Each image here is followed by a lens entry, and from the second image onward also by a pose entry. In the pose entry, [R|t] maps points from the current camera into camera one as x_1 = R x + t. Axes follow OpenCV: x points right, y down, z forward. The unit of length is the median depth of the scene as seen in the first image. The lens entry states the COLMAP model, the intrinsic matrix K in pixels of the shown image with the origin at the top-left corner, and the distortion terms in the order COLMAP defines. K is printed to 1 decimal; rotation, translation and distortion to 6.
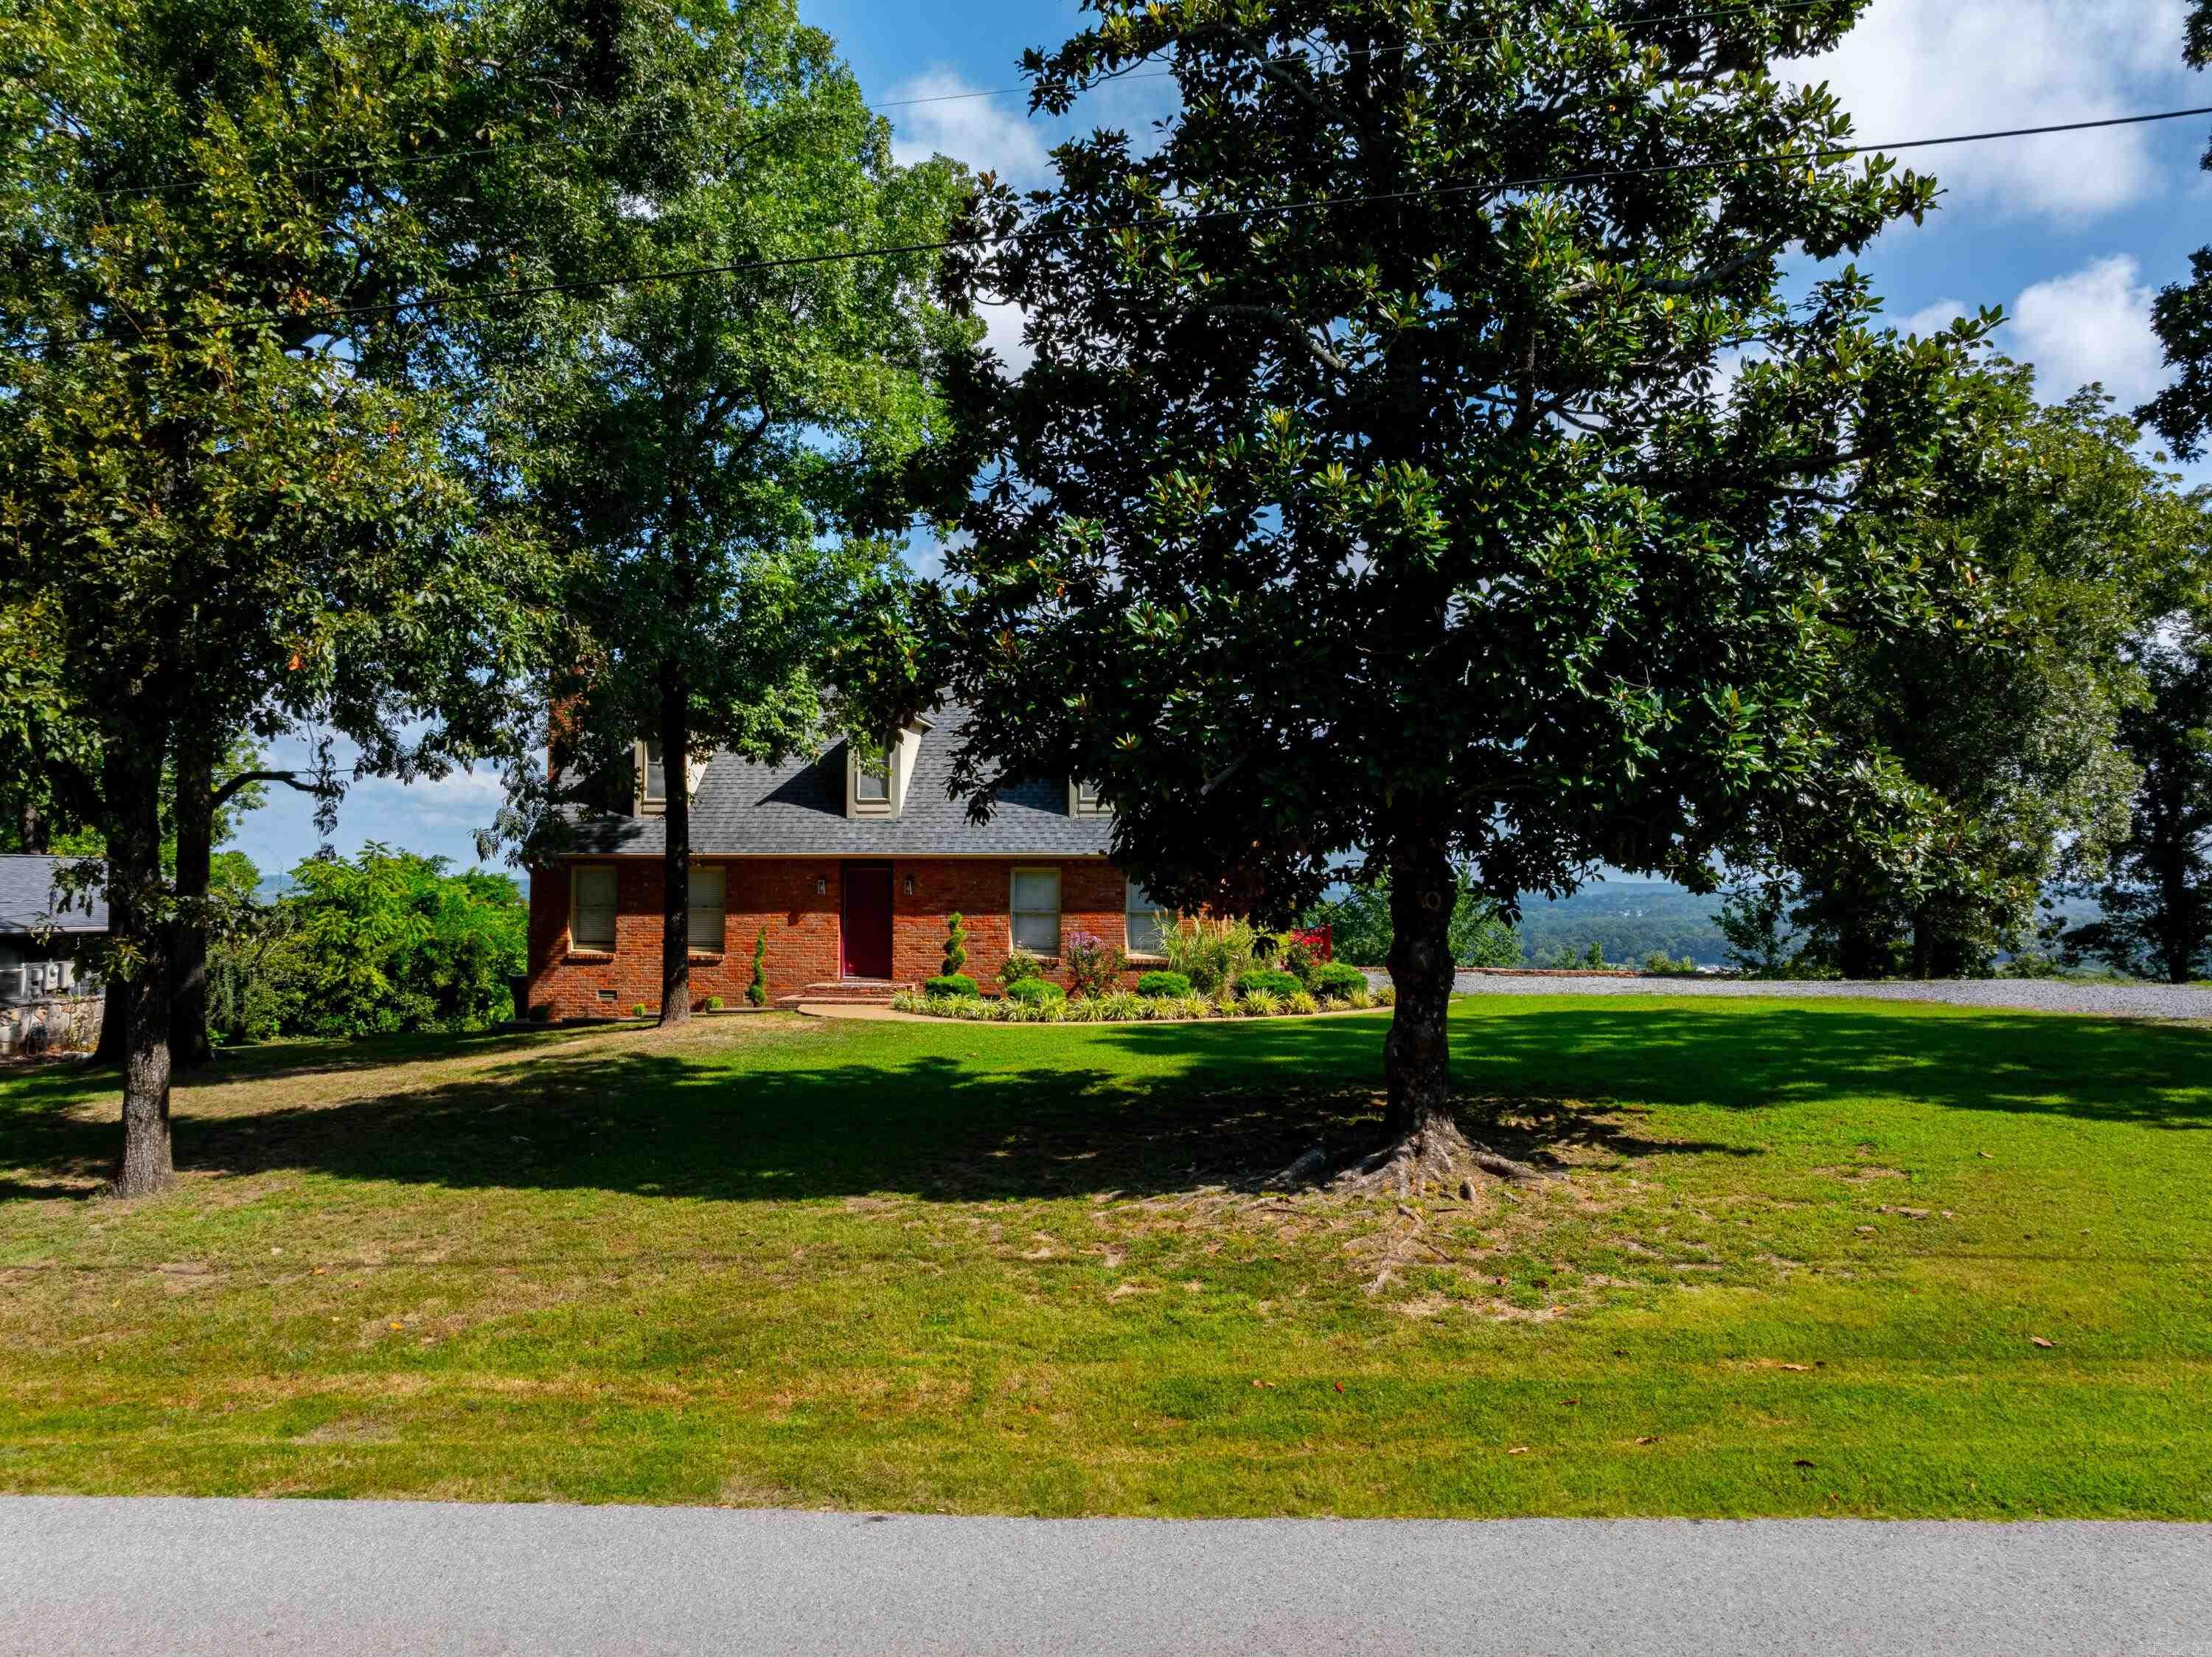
lens RADIAL K [[1589.0, 0, 1103.5], [0, 1589.0, 823.7], [0, 0, 1]] dist [-0.035596, 0.004802]
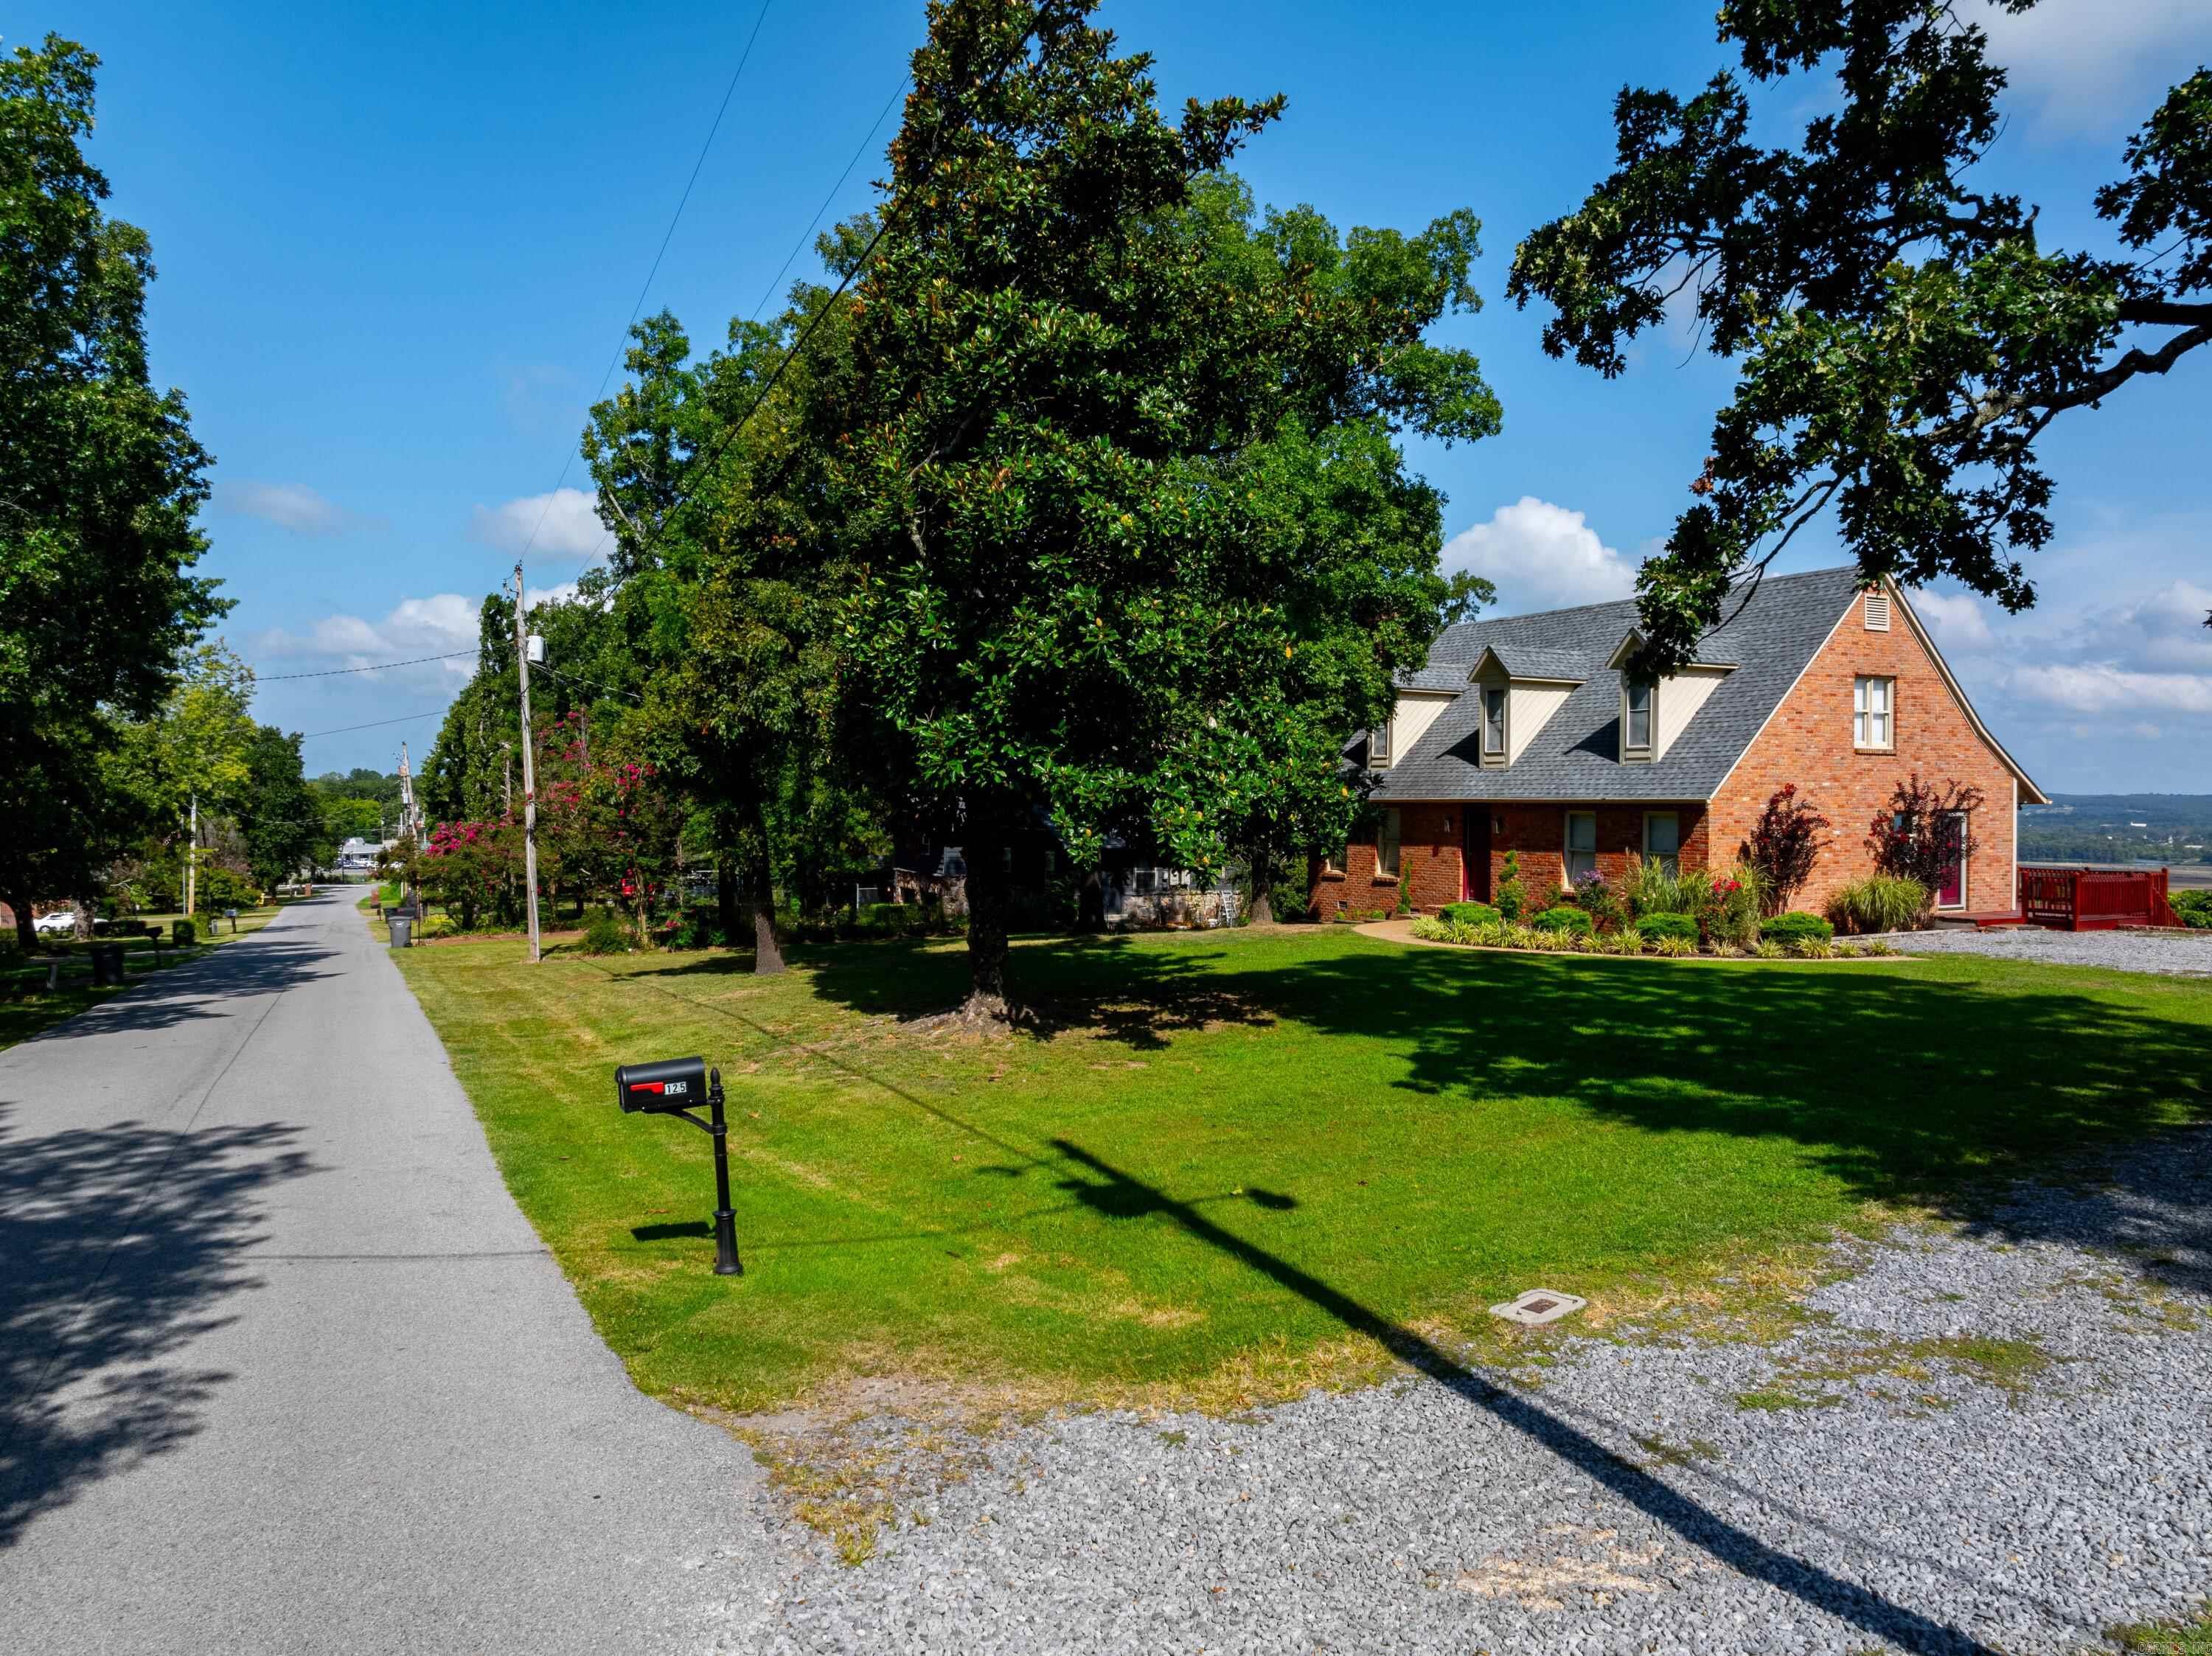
lens RADIAL K [[1588.9, 0, 1099.1], [0, 1588.9, 821.4], [0, 0, 1]] dist [-0.035596, 0.004802]
pose [[0.551802, 0.015436, -0.833833, 0.678750], [0.019650, 0.999310, 0.031503, -0.006476], [0.833744, -0.033768, 0.551118, 0.113093]]
